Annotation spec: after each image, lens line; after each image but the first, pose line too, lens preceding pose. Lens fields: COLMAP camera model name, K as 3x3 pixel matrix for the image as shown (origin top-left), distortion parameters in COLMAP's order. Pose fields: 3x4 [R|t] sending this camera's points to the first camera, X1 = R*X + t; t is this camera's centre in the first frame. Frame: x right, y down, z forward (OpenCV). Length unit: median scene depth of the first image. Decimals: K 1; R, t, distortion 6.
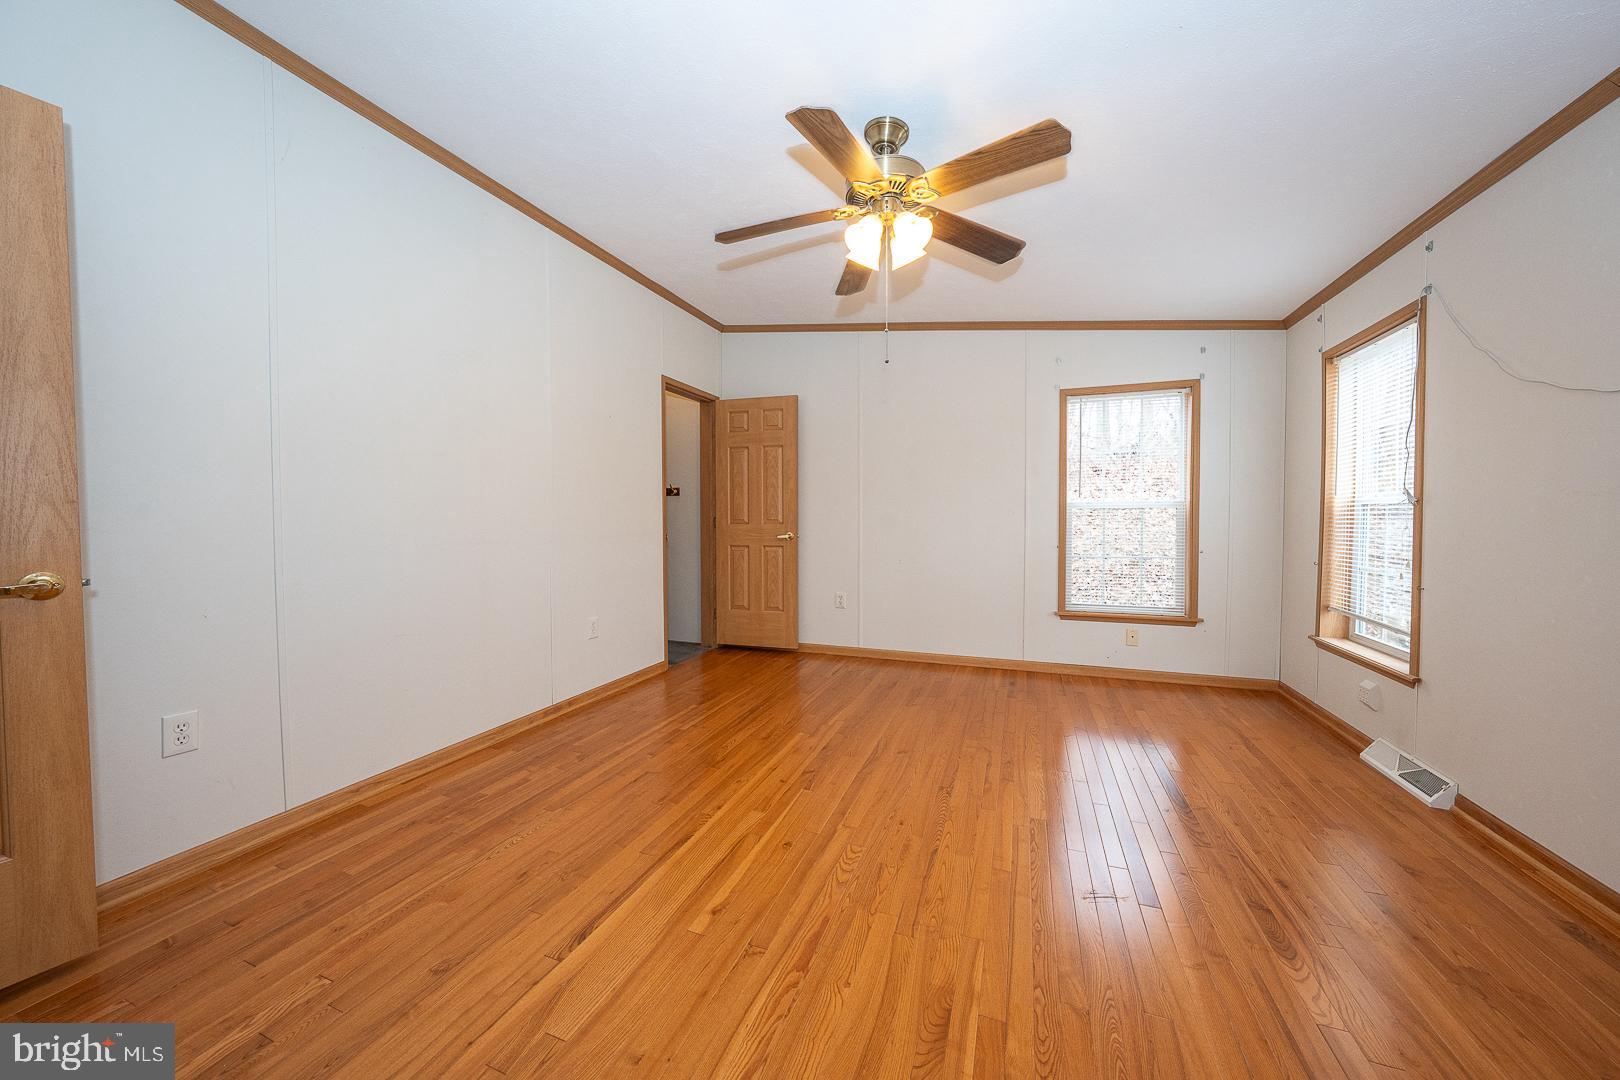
lens RADIAL K [[557.4, 0, 808.9], [0, 557.4, 534.1], [0, 0, 1]] dist [-0.025159, 0.004898]
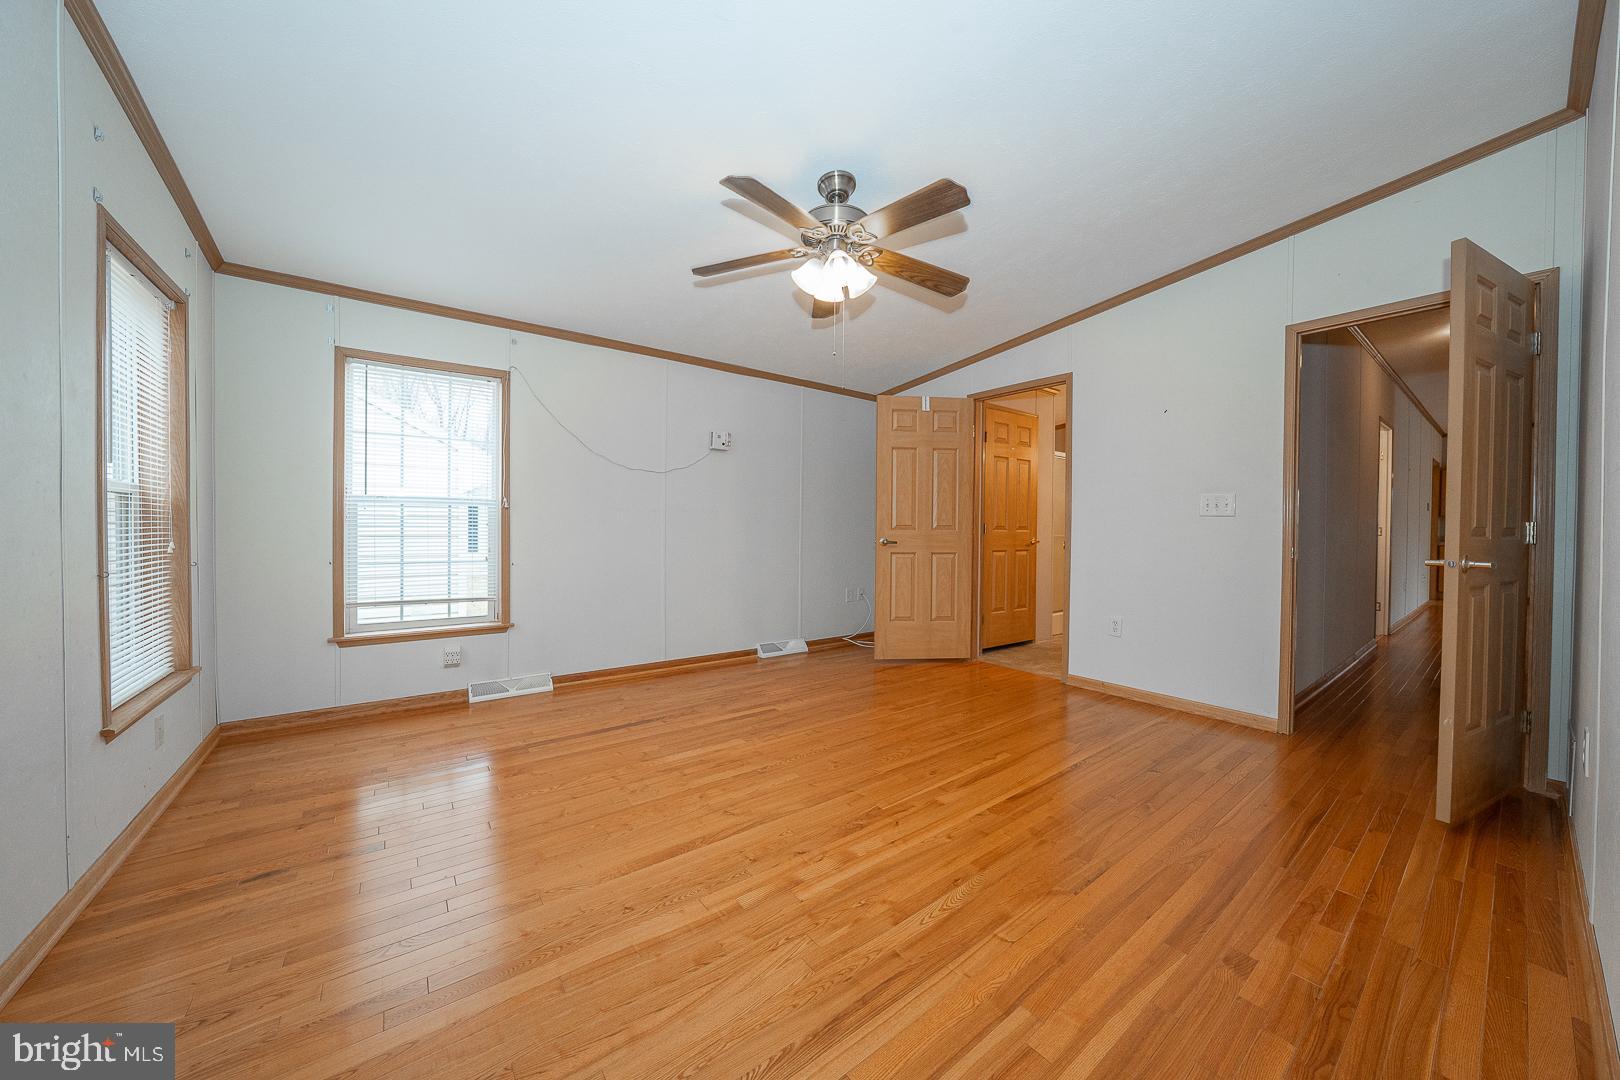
lens RADIAL K [[557.4, 0, 808.9], [0, 557.4, 534.1], [0, 0, 1]] dist [-0.025159, 0.004898]
pose [[-0.847157, -0.012783, 0.531189, -0.300188], [0.008840, 0.999233, 0.038143, -0.026077], [-0.531269, 0.037009, -0.846394, 1.405308]]
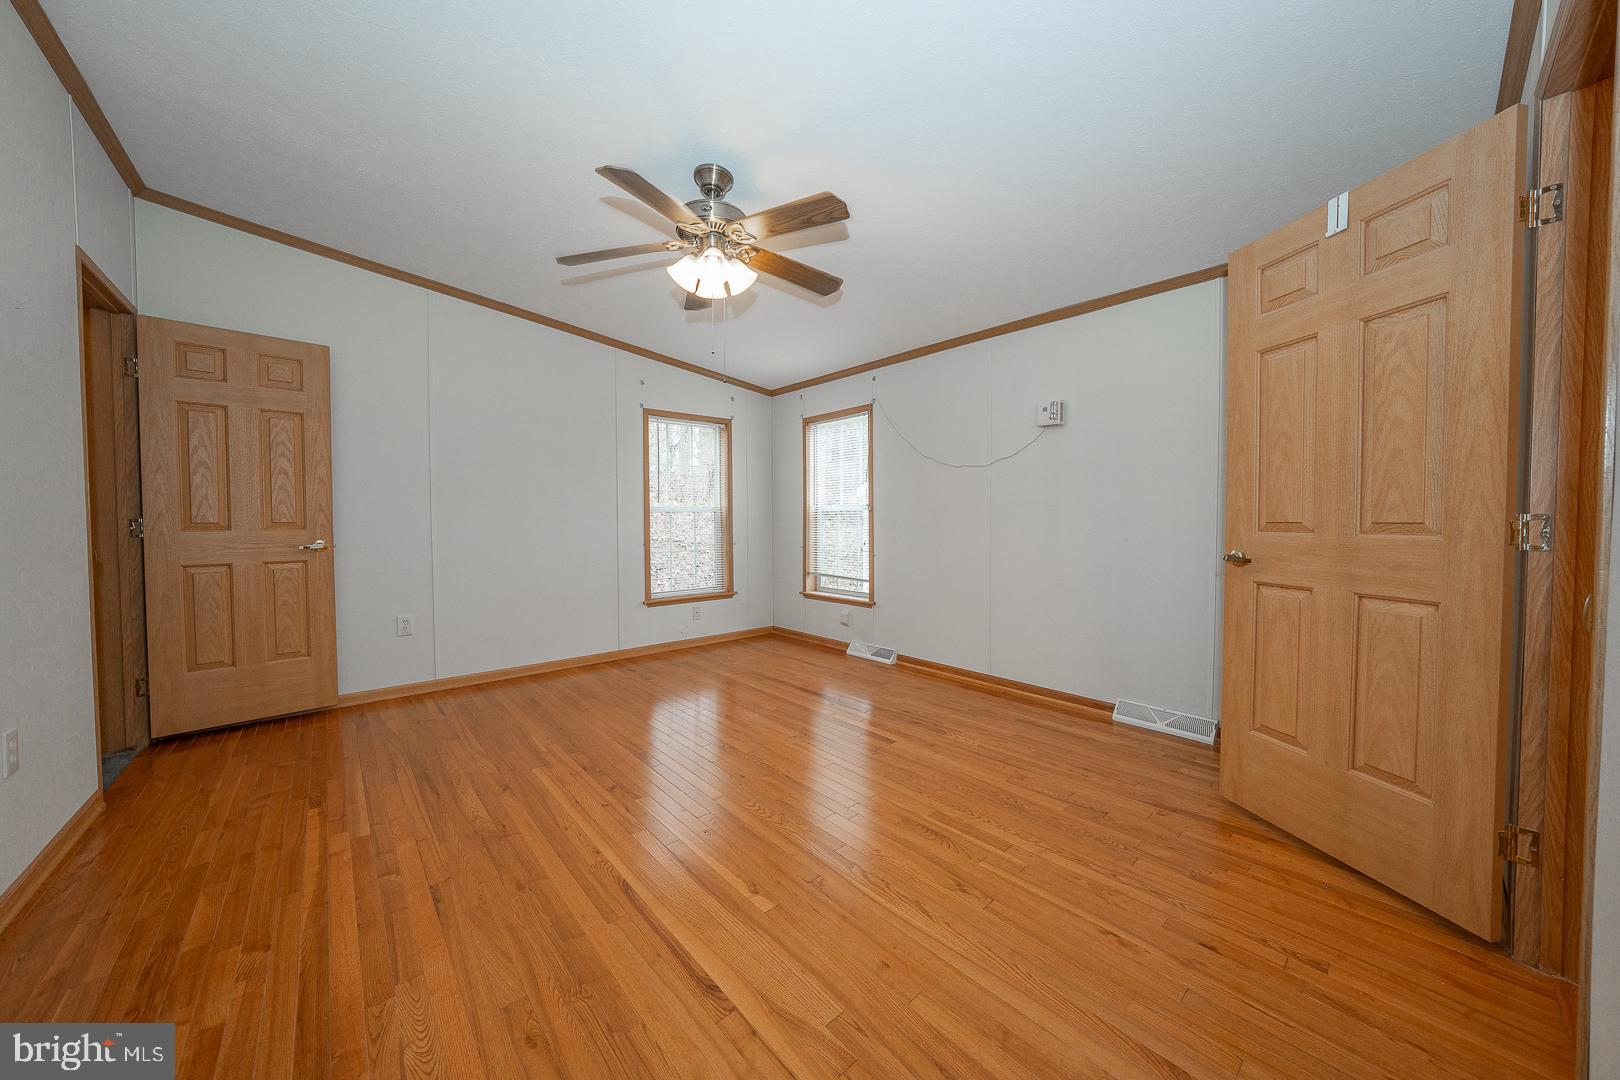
lens RADIAL K [[557.4, 0, 808.9], [0, 557.4, 534.1], [0, 0, 1]] dist [-0.025159, 0.004898]
pose [[0.465914, -0.021158, 0.884577, -0.543502], [0.028598, 0.999552, 0.008845, 0.001202], [-0.884368, 0.021176, 0.466310, 0.214660]]
